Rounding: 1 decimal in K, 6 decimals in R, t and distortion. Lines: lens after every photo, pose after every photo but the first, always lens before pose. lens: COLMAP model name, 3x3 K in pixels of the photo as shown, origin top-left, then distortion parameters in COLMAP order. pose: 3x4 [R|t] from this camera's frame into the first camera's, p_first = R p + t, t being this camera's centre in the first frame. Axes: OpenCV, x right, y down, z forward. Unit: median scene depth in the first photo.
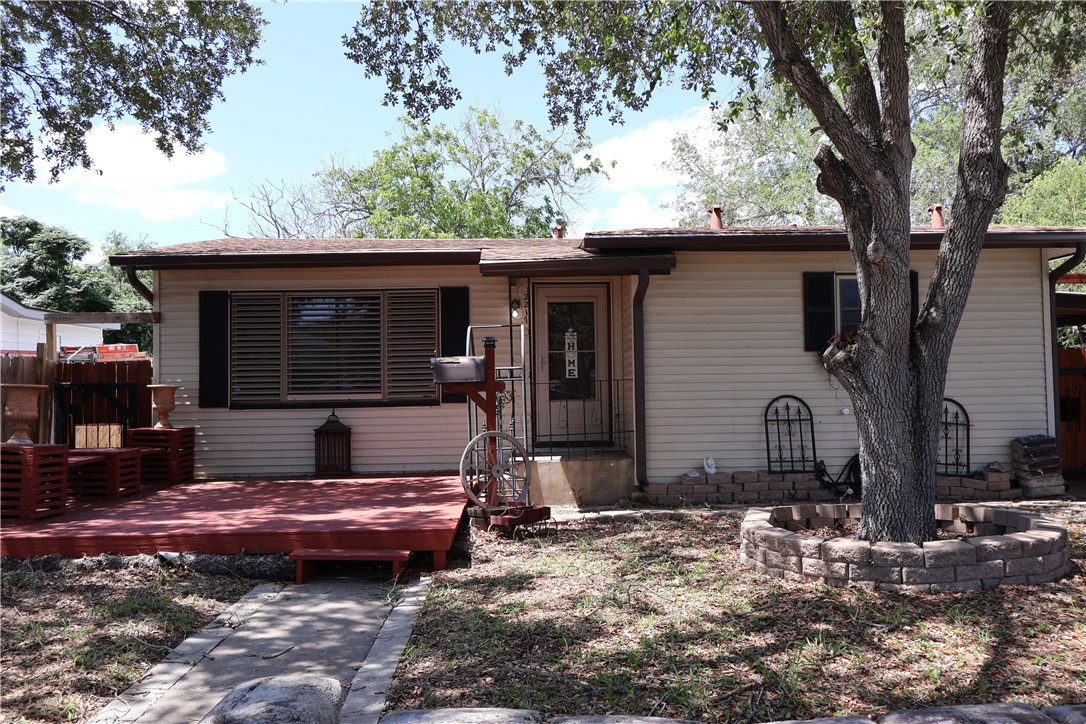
lens RADIAL K [[908.6, 0, 538.5], [0, 908.6, 361.1], [0, 0, 1]] dist [-0.003510, 0.008960]
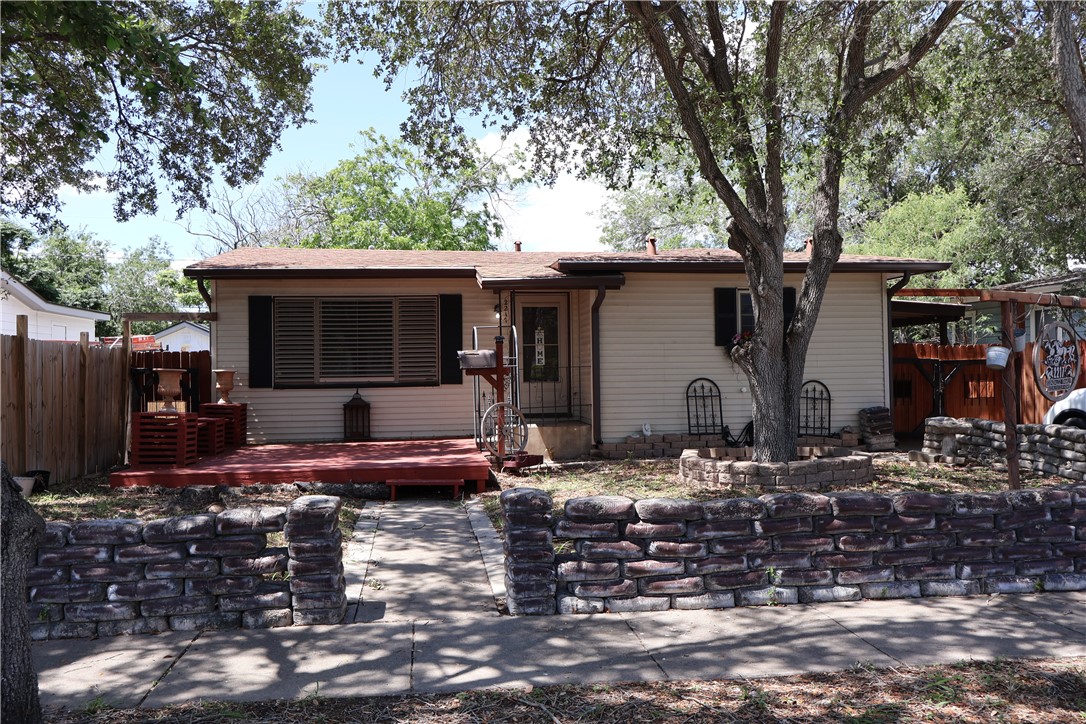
lens RADIAL K [[908.6, 0, 541.4], [0, 908.6, 363.4], [0, 0, 1]] dist [-0.003510, 0.008960]
pose [[0.994186, 0.002613, 0.107642, -0.113976], [-0.004430, 0.999852, 0.016643, -0.006215], [-0.107582, -0.017023, 0.994050, -0.330667]]
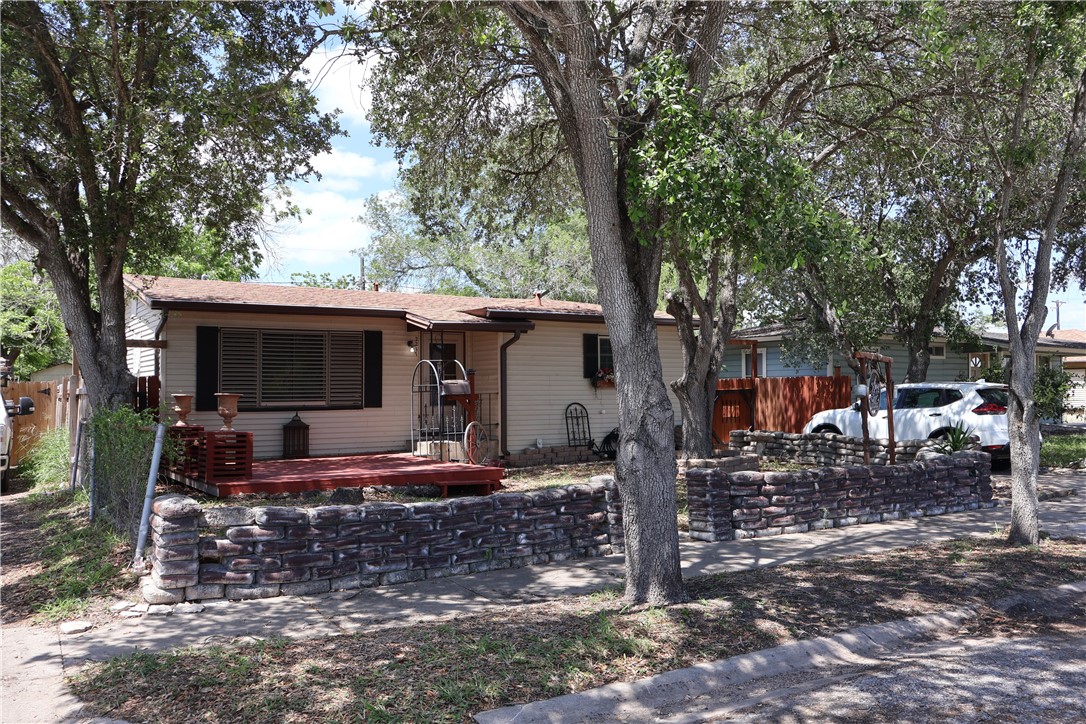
lens RADIAL K [[908.6, 0, 550.2], [0, 908.6, 361.1], [0, 0, 1]] dist [-0.003510, 0.008960]
pose [[0.857791, 0.026267, 0.513327, -0.679166], [-0.019518, 0.999638, -0.018537, -0.009857], [-0.513628, 0.005882, 0.857993, -0.496368]]
